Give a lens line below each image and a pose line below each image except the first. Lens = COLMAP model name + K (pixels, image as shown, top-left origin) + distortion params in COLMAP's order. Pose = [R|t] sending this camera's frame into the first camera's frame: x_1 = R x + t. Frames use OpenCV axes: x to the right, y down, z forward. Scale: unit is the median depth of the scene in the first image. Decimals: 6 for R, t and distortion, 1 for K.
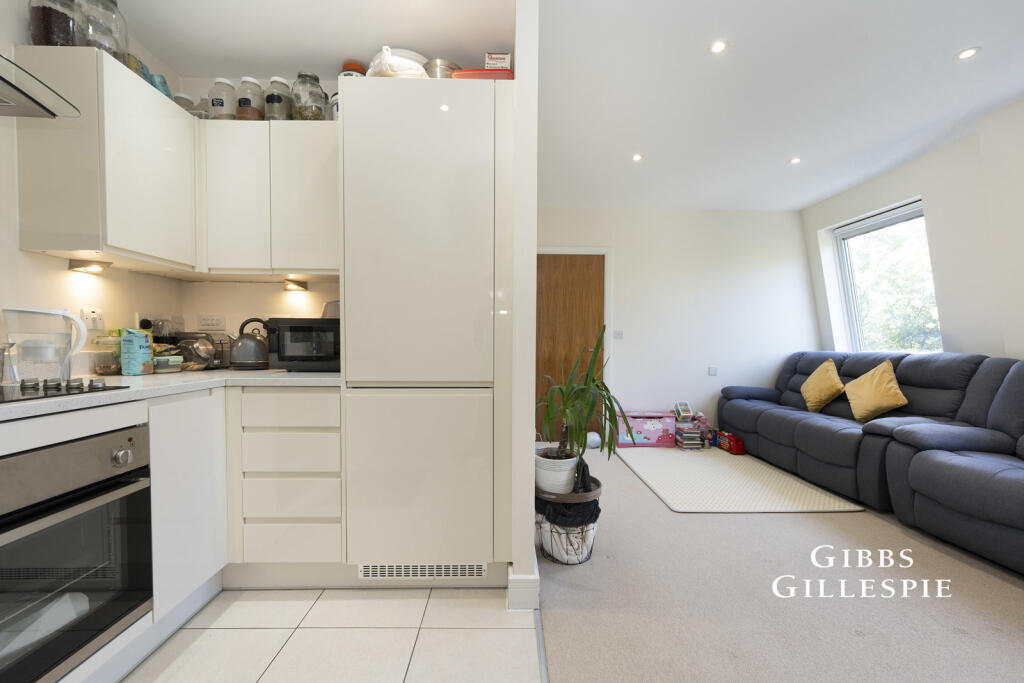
lens RADIAL K [[419.0, 0, 508.7], [0, 419.0, 354.8], [0, 0, 1]] dist [-0.000007, -0.000308]
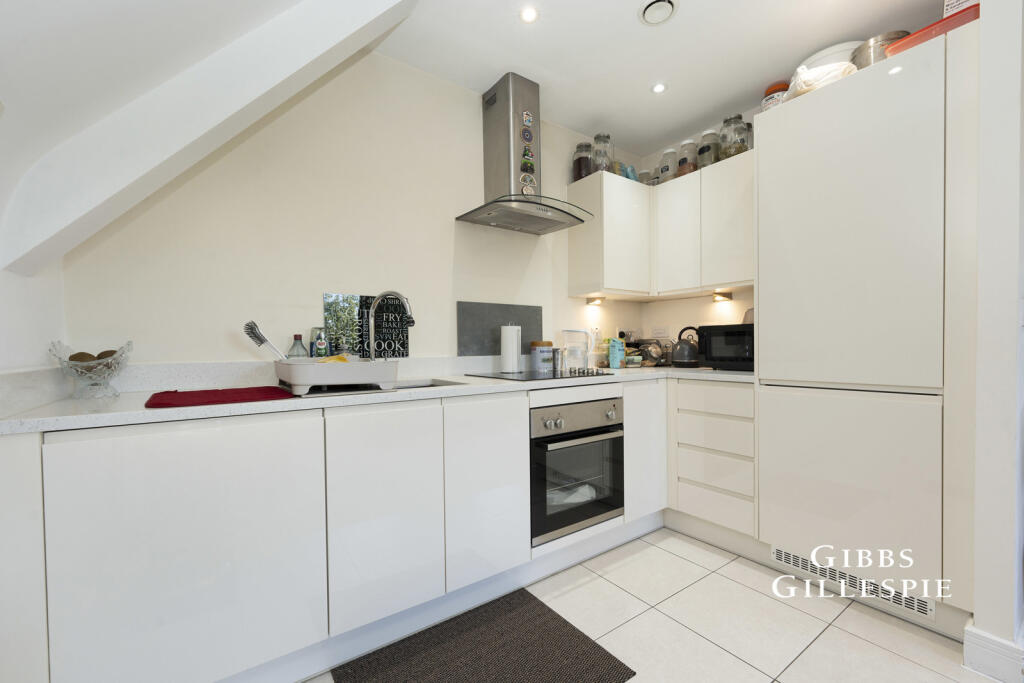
lens RADIAL K [[419.0, 0, 508.7], [0, 419.0, 354.8], [0, 0, 1]] dist [-0.000007, -0.000308]
pose [[0.560068, 0.003719, -0.828438, 0.147100], [-0.009662, 0.999951, -0.002044, 0.005457], [0.828390, 0.009149, 0.560077, -0.172244]]
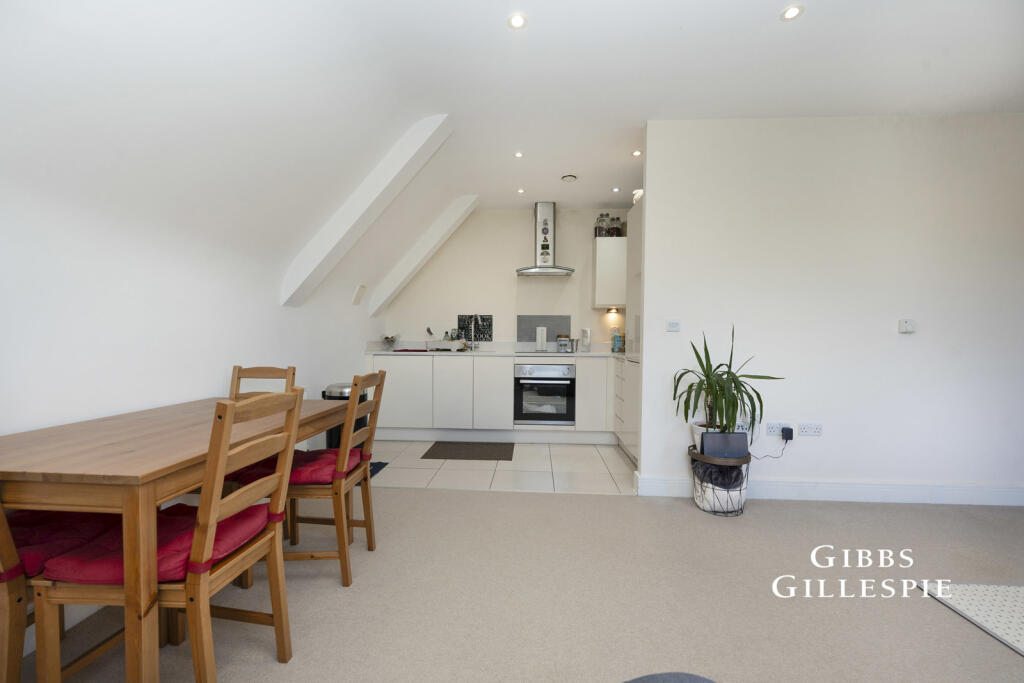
lens RADIAL K [[419.0, 0, 508.7], [0, 419.0, 354.8], [0, 0, 1]] dist [-0.000007, -0.000308]
pose [[-0.085169, 0.034241, -0.995778, 1.465169], [-0.035662, 0.998664, 0.037390, -0.005005], [0.995728, 0.038696, -0.083834, 0.494200]]
